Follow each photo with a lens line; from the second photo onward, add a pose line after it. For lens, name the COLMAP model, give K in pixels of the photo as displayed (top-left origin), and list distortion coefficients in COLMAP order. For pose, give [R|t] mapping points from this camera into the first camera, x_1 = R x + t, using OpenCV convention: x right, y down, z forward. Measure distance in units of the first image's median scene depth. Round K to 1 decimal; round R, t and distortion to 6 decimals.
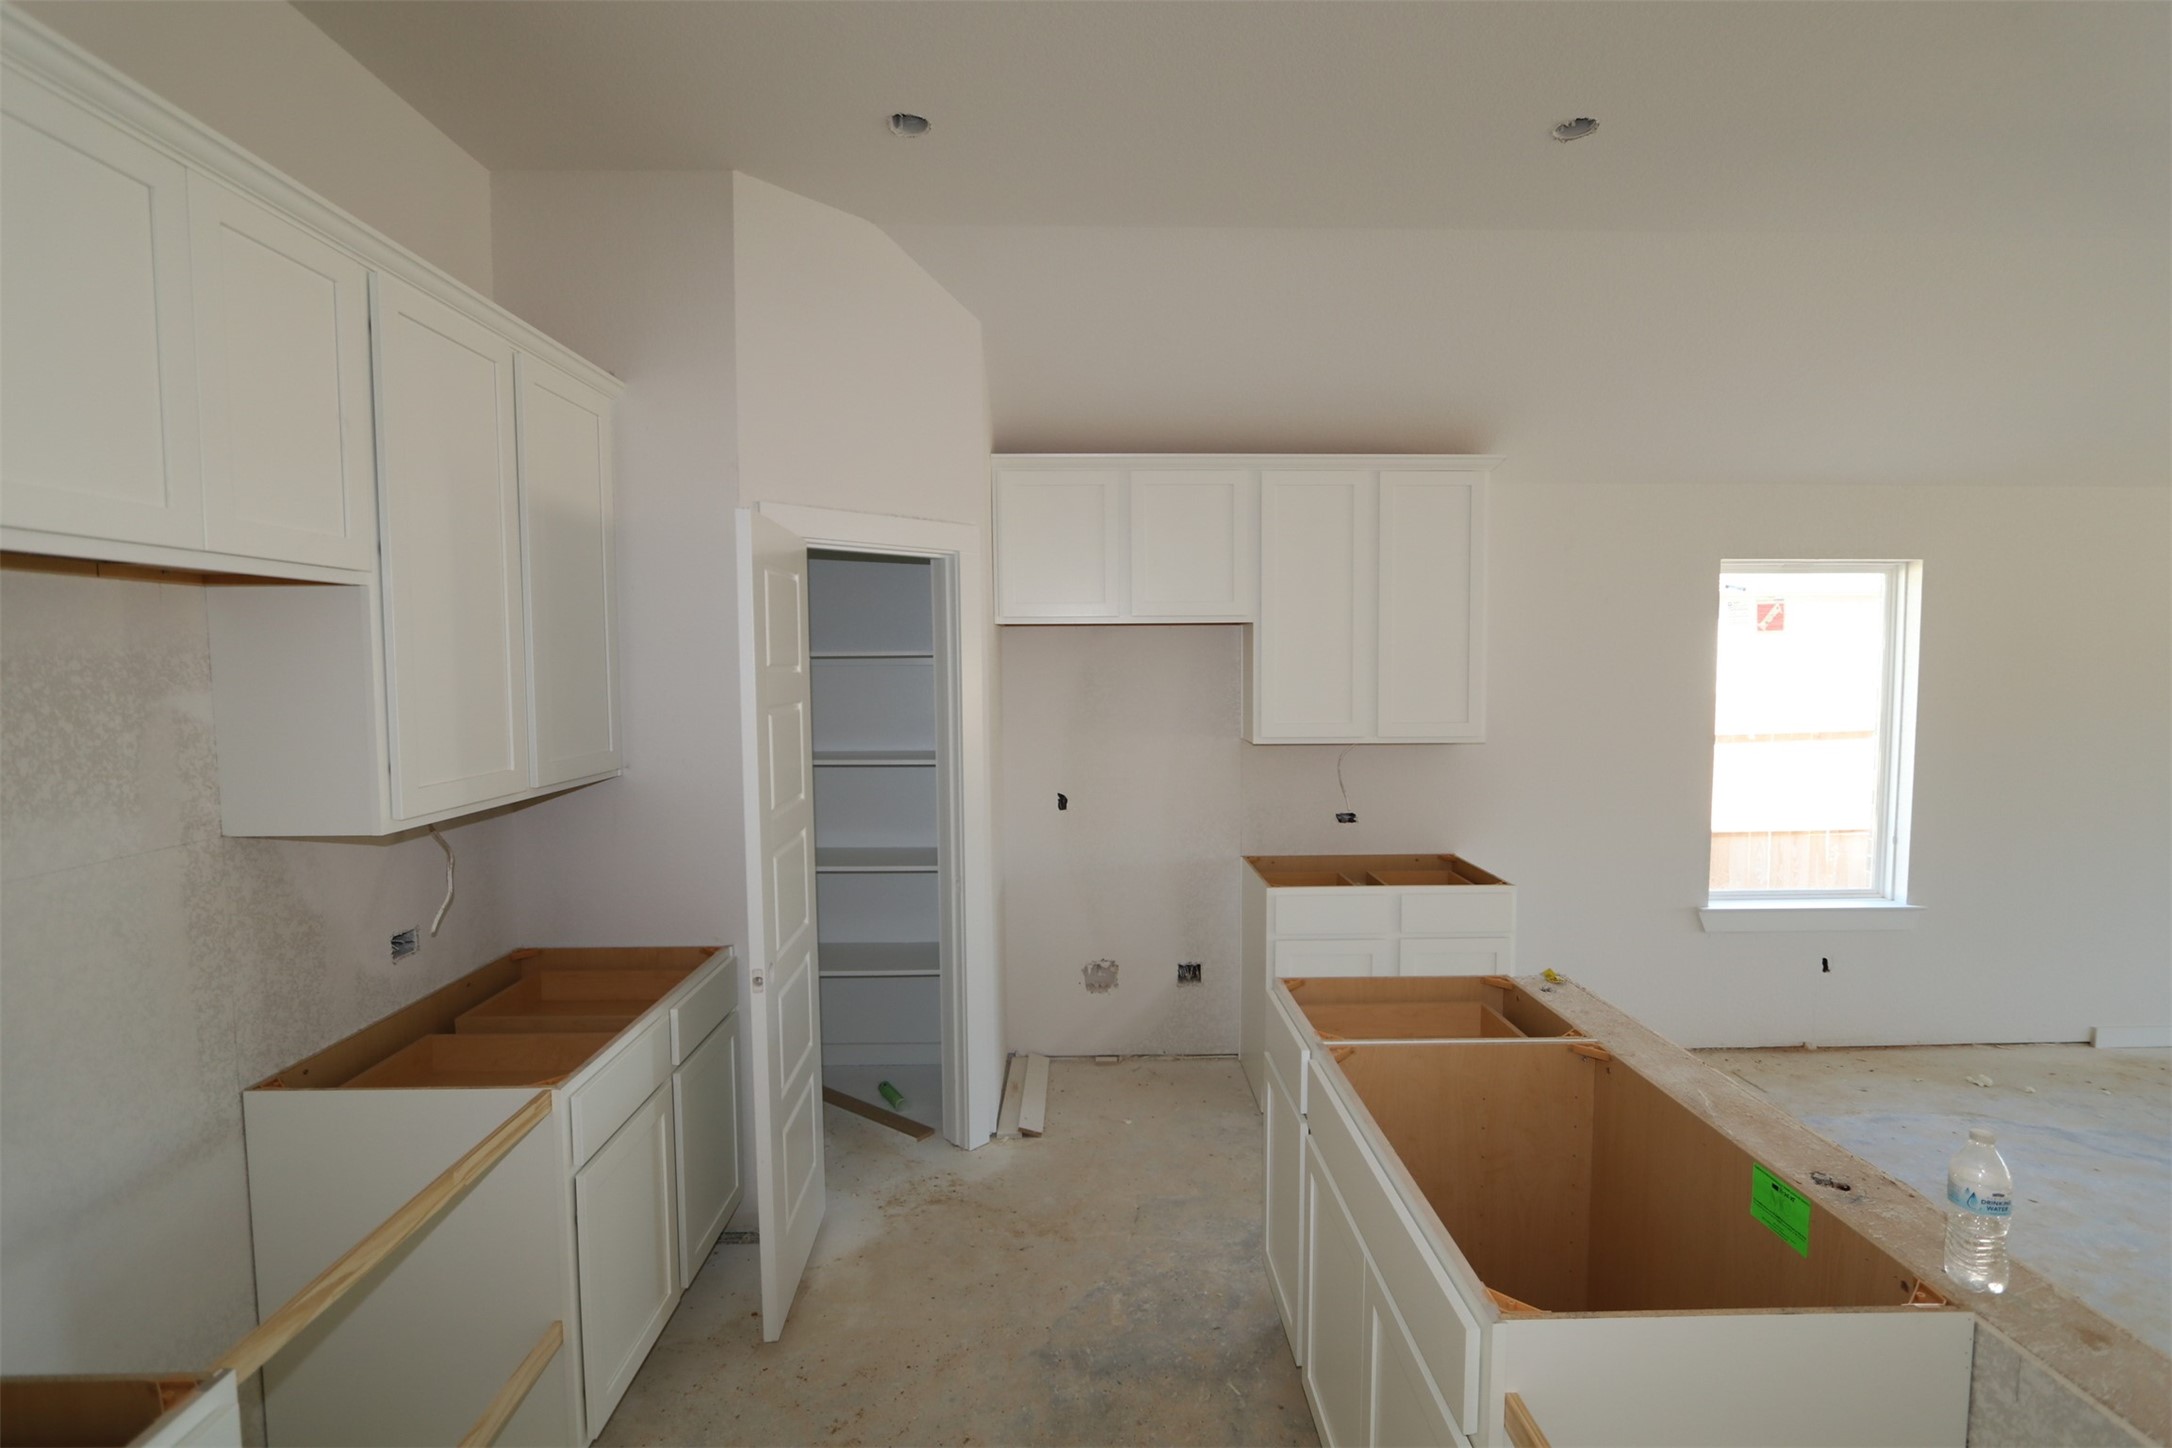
lens RADIAL K [[1011.6, 0, 1098.8], [0, 1011.6, 726.8], [0, 0, 1]] dist [-0.011764, 0.000420]
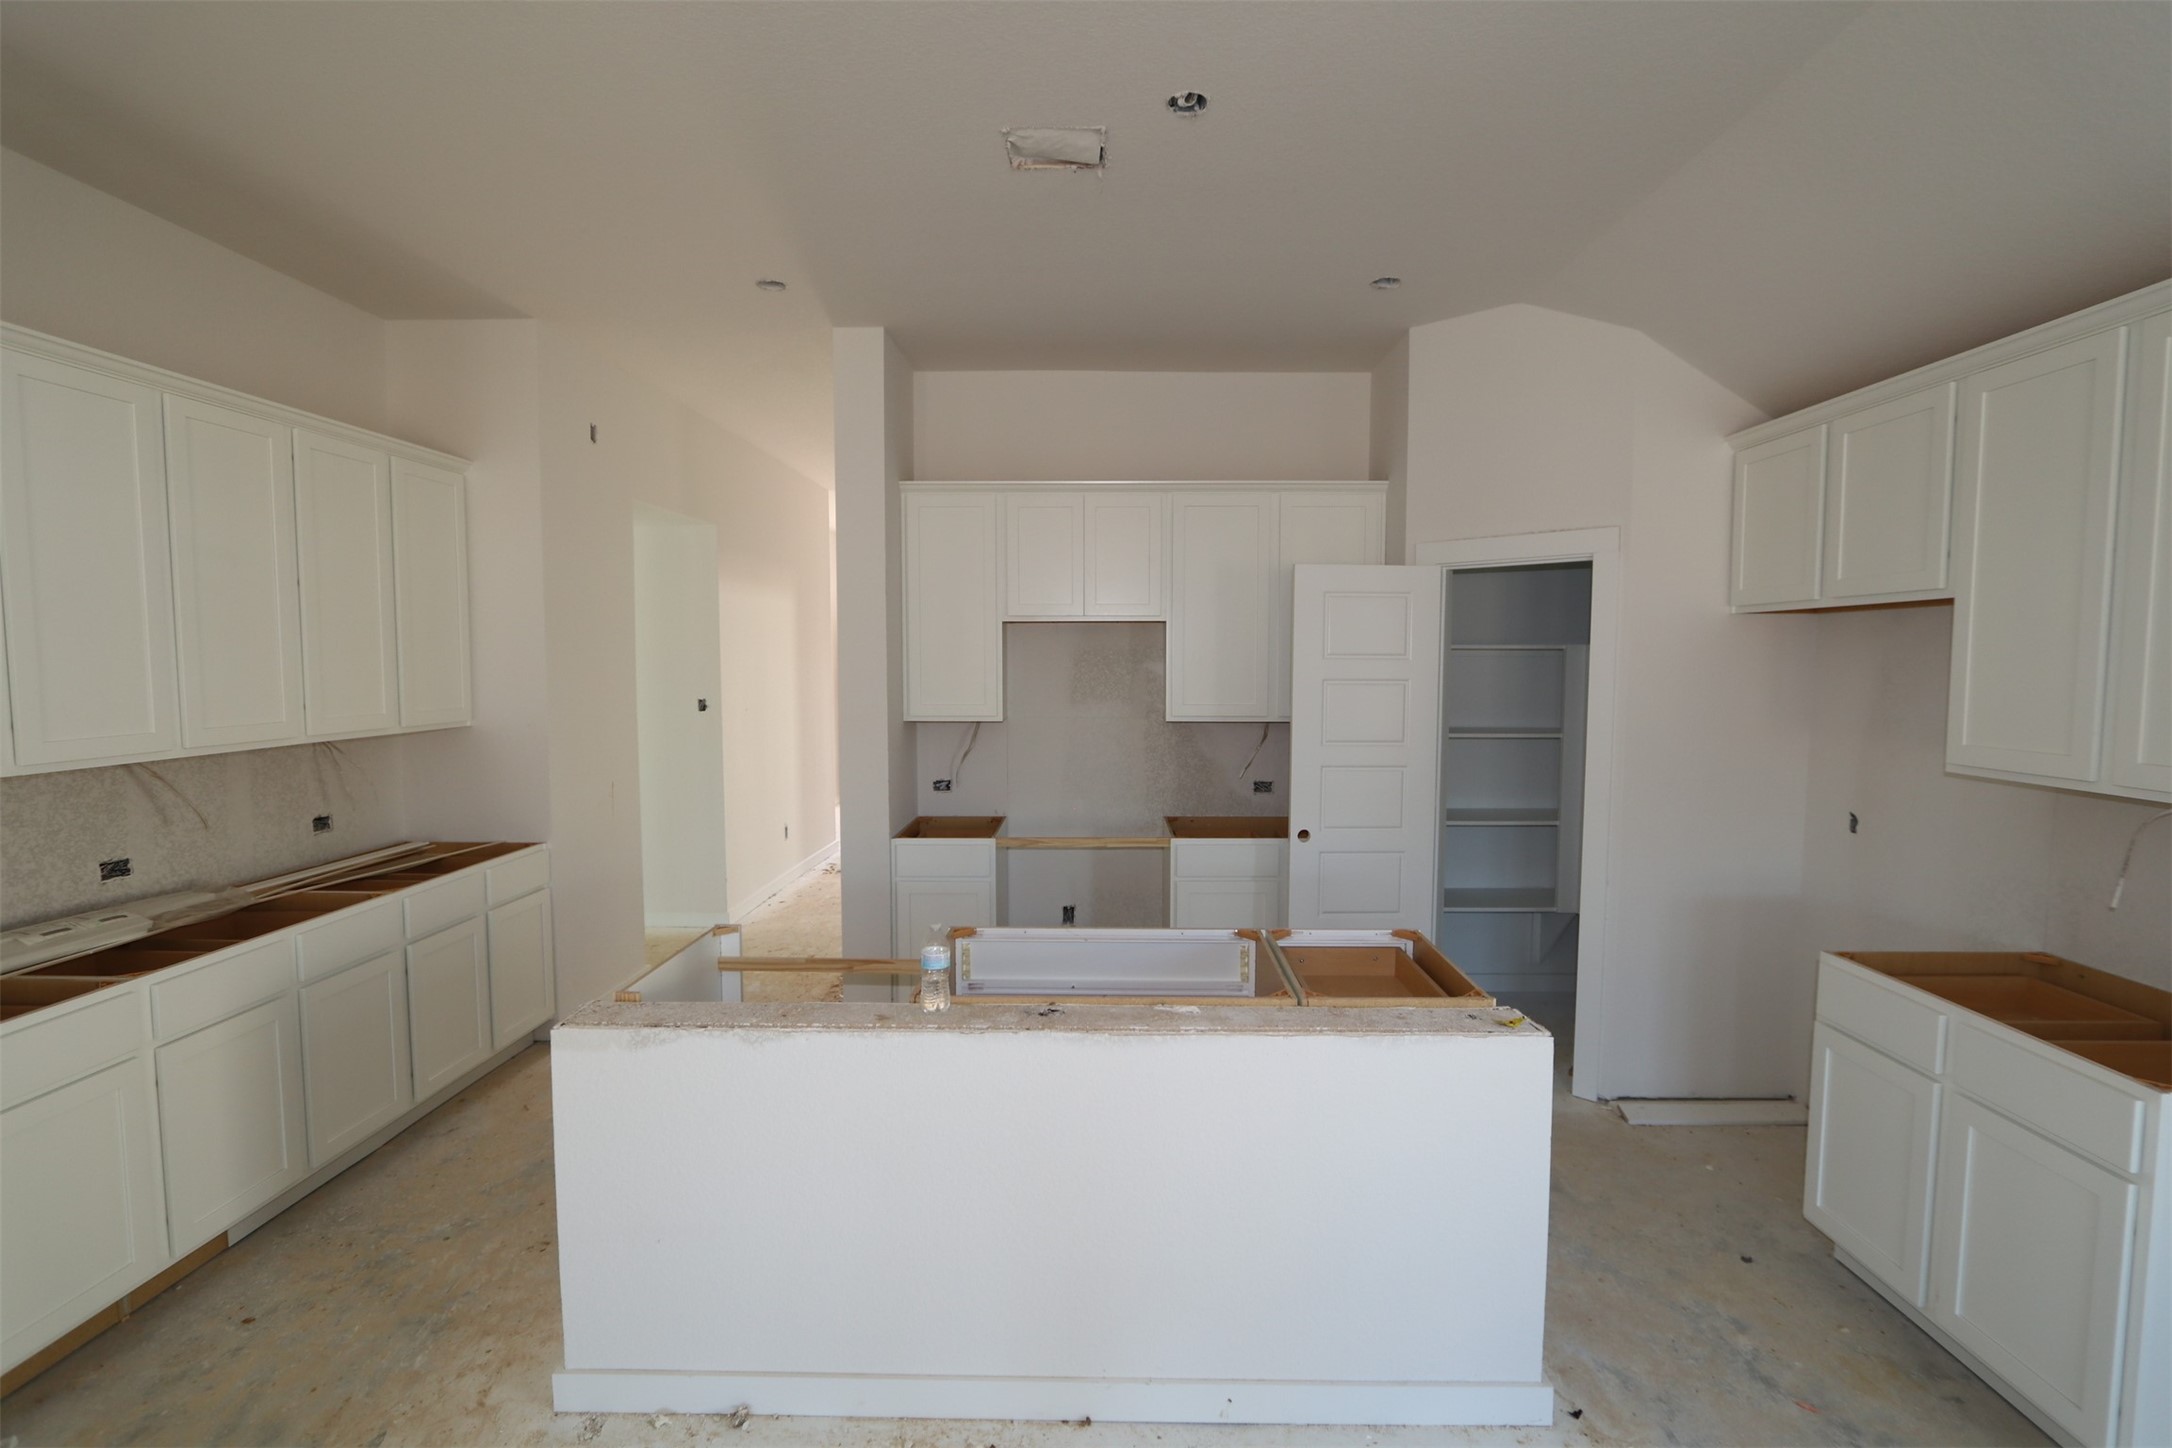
lens RADIAL K [[1011.6, 0, 1098.8], [0, 1011.6, 726.8], [0, 0, 1]] dist [-0.011764, 0.000420]
pose [[-0.048171, 0.071256, -0.996294, 1.389581], [-0.065343, 0.995091, 0.074330, -0.041876], [0.996699, 0.068681, -0.043279, 0.717730]]
